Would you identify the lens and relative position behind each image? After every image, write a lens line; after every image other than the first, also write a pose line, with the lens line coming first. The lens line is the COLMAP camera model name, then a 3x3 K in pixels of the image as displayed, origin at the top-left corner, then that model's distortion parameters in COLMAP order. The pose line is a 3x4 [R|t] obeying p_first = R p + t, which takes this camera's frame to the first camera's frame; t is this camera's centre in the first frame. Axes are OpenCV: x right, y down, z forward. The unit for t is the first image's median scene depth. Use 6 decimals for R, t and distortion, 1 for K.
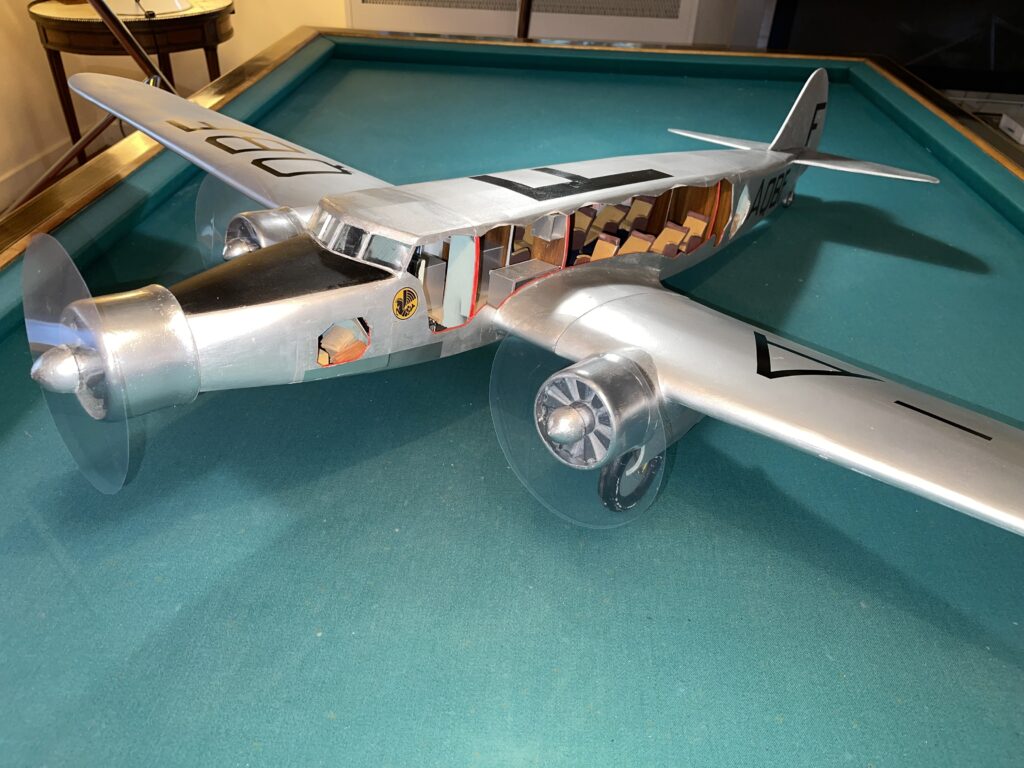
lens RADIAL K [[768.4, 0, 512.0], [0, 768.4, 384.0], [0, 0, 1]] dist [0.056289, -0.075513]
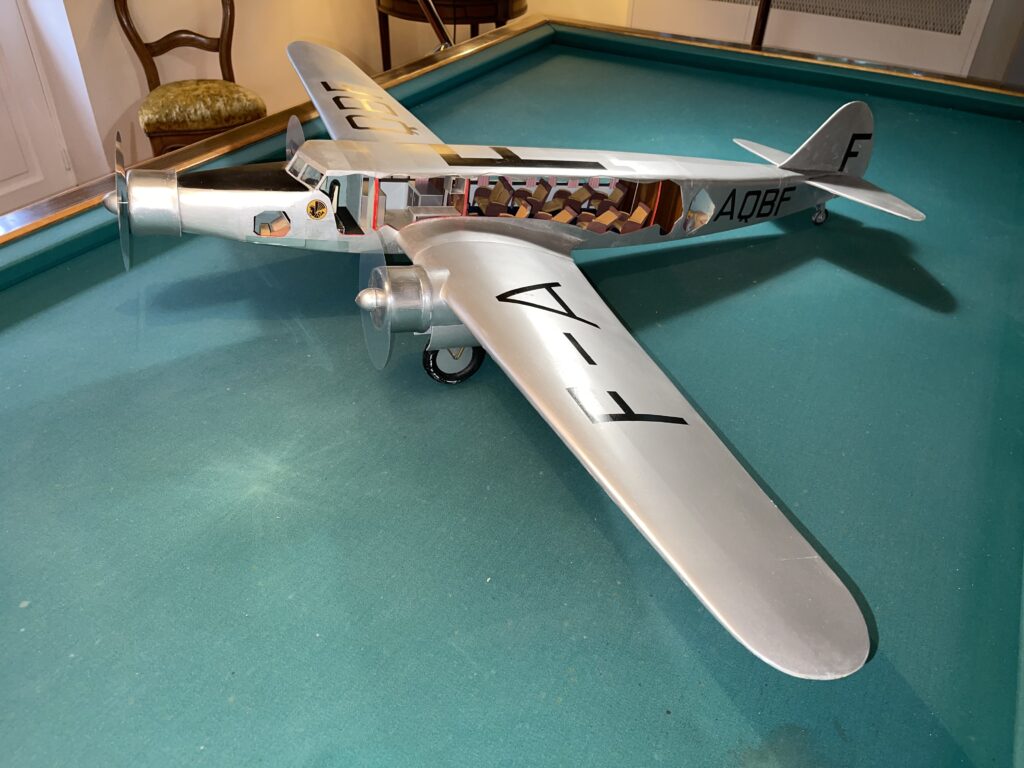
lens RADIAL K [[786.3, 0, 512.0], [0, 786.3, 384.0], [0, 0, 1]] dist [0.046395, -0.091576]
pose [[0.900243, 0.250197, -0.356320, 0.620666], [-0.242778, 0.967821, 0.066197, 0.028085], [0.361416, 0.026913, 0.932016, -0.270854]]
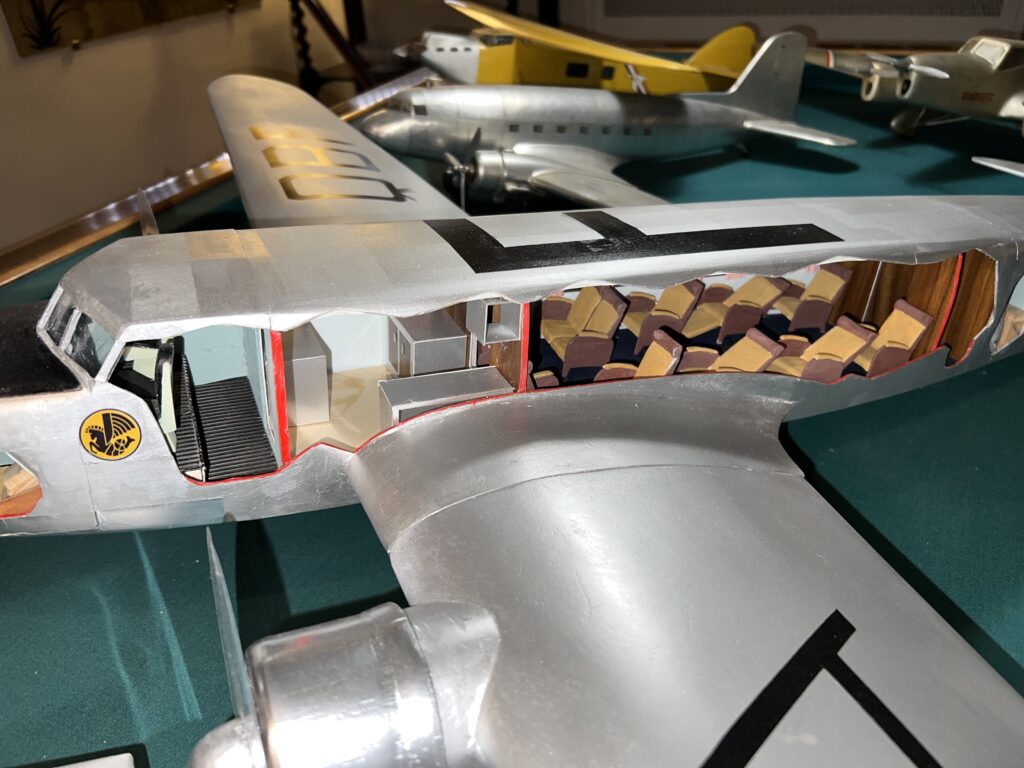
lens RADIAL K [[780.3, 0, 512.0], [0, 780.3, 384.0], [0, 0, 1]] dist [0.002189, -0.007431]
pose [[0.892527, 0.157529, -0.422587, 0.248364], [-0.167824, 0.985731, 0.013000, -0.134367], [0.418605, 0.059318, 0.906229, 0.398909]]
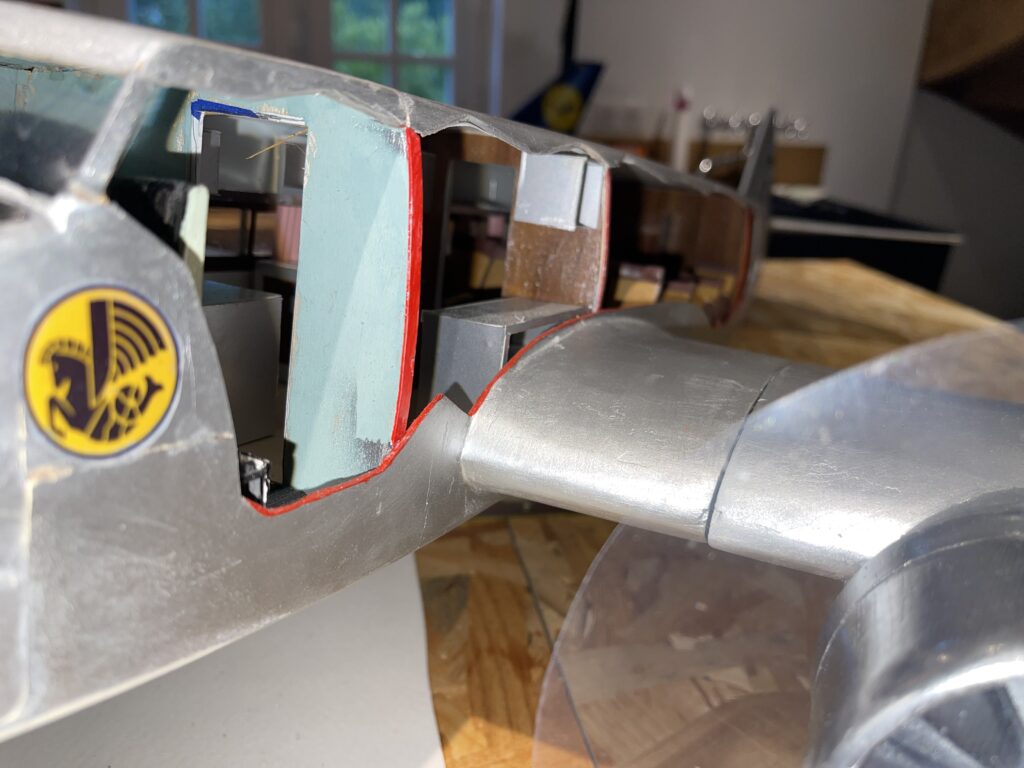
lens RADIAL K [[786.3, 0, 512.0], [0, 786.3, 384.0], [0, 0, 1]] dist [0.046395, -0.091576]
pose [[0.969520, -0.074445, 0.233428, -0.058178], [0.123656, 0.971157, -0.203871, -0.033029], [-0.211518, 0.226522, 0.950762, 0.531651]]
